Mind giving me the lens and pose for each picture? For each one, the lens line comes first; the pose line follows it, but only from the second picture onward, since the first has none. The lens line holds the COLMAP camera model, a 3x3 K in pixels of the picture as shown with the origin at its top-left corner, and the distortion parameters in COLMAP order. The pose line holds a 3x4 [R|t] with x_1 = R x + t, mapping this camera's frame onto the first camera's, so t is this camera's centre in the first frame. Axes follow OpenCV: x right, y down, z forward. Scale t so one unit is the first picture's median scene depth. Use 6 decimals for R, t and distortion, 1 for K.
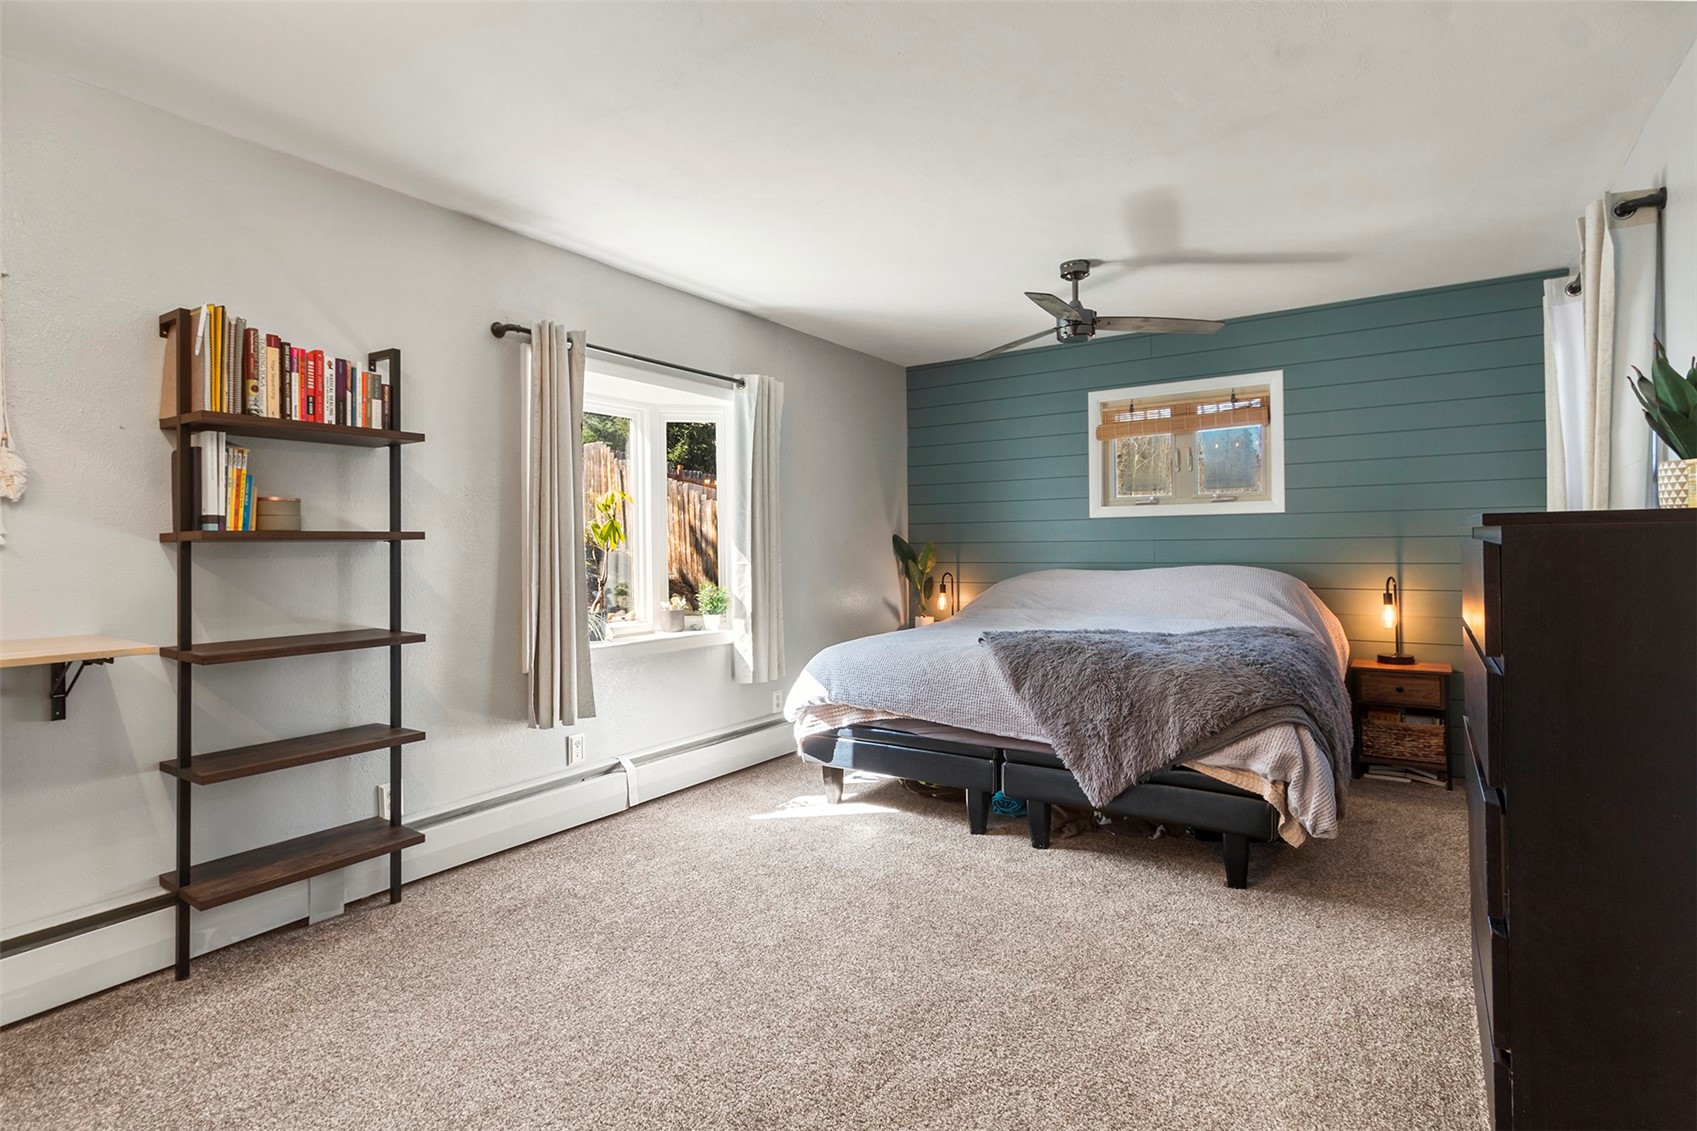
lens RADIAL K [[814.3, 0, 850.4], [0, 814.3, 542.7], [0, 0, 1]] dist [0.003396, 0.000199]
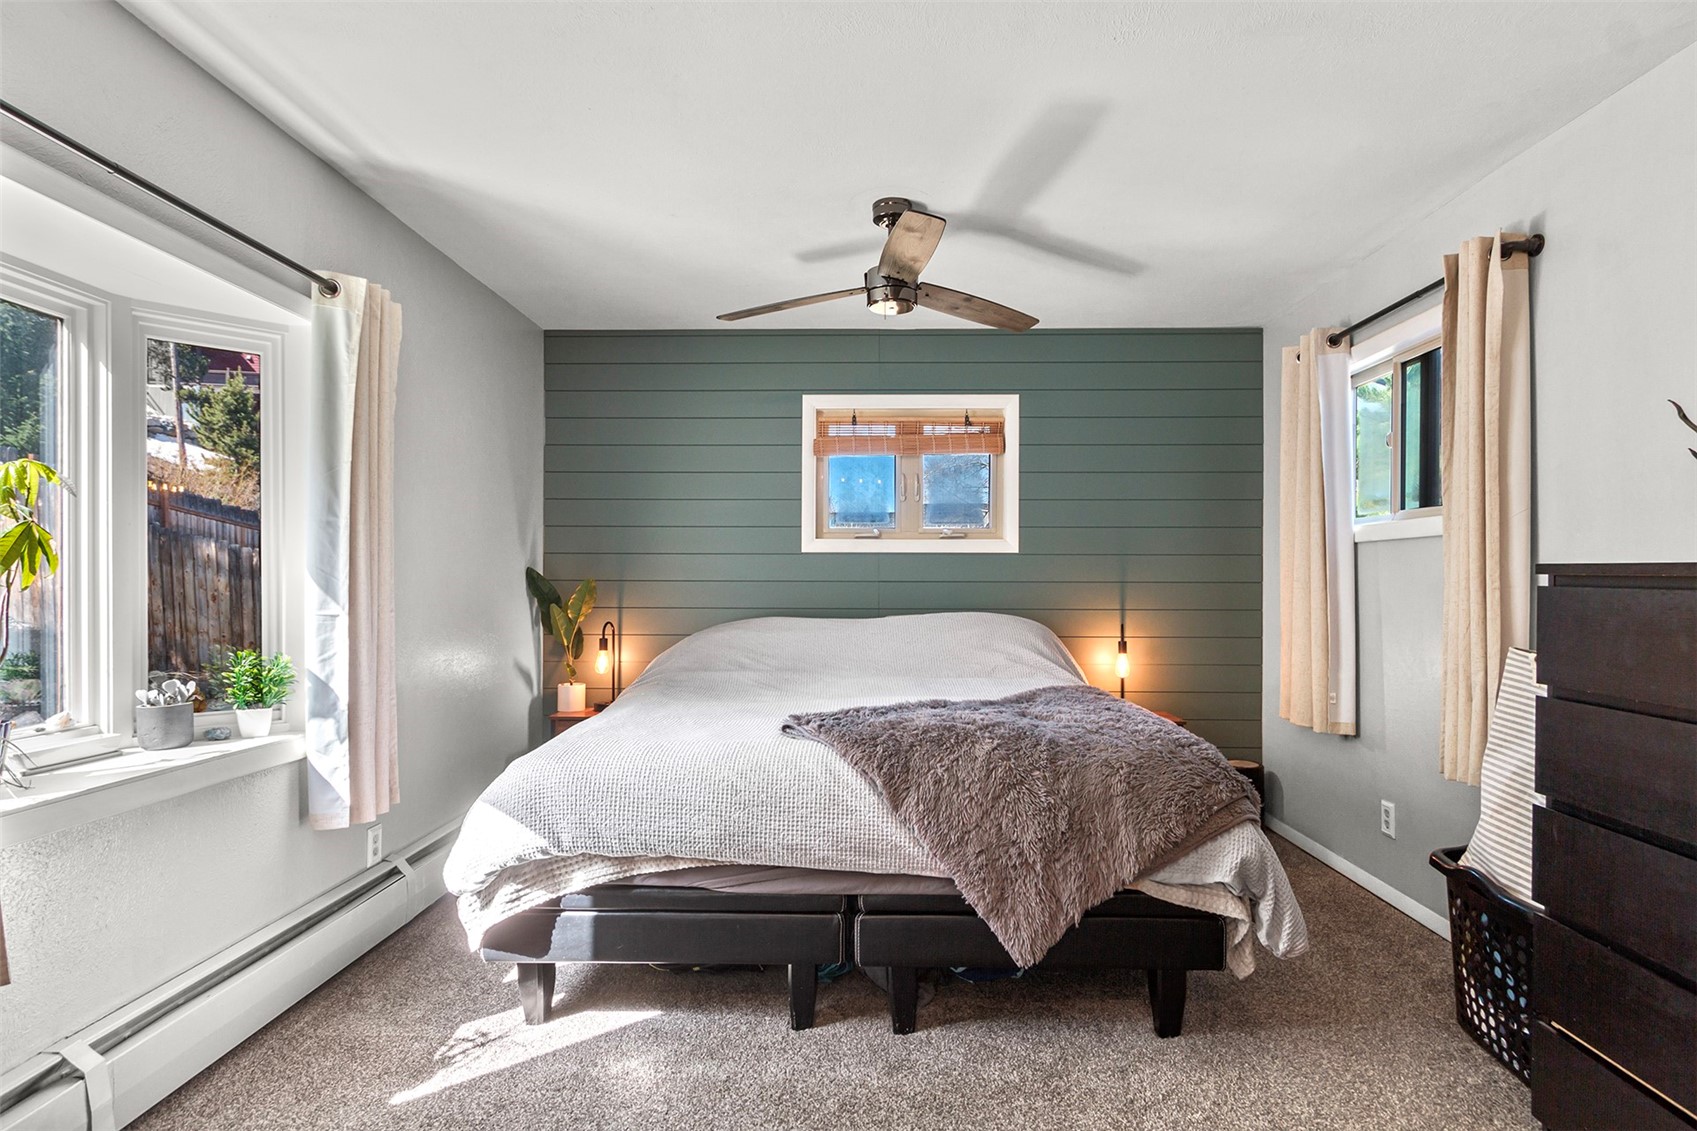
lens RADIAL K [[872.2, 0, 847.4], [0, 872.2, 583.3], [0, 0, 1]] dist [0.011294, -0.001183]
pose [[0.845404, 0.013120, 0.533966, -0.154560], [-0.014881, 0.999889, -0.001008, 0.000344], [-0.533920, -0.007094, 0.845505, 0.309587]]
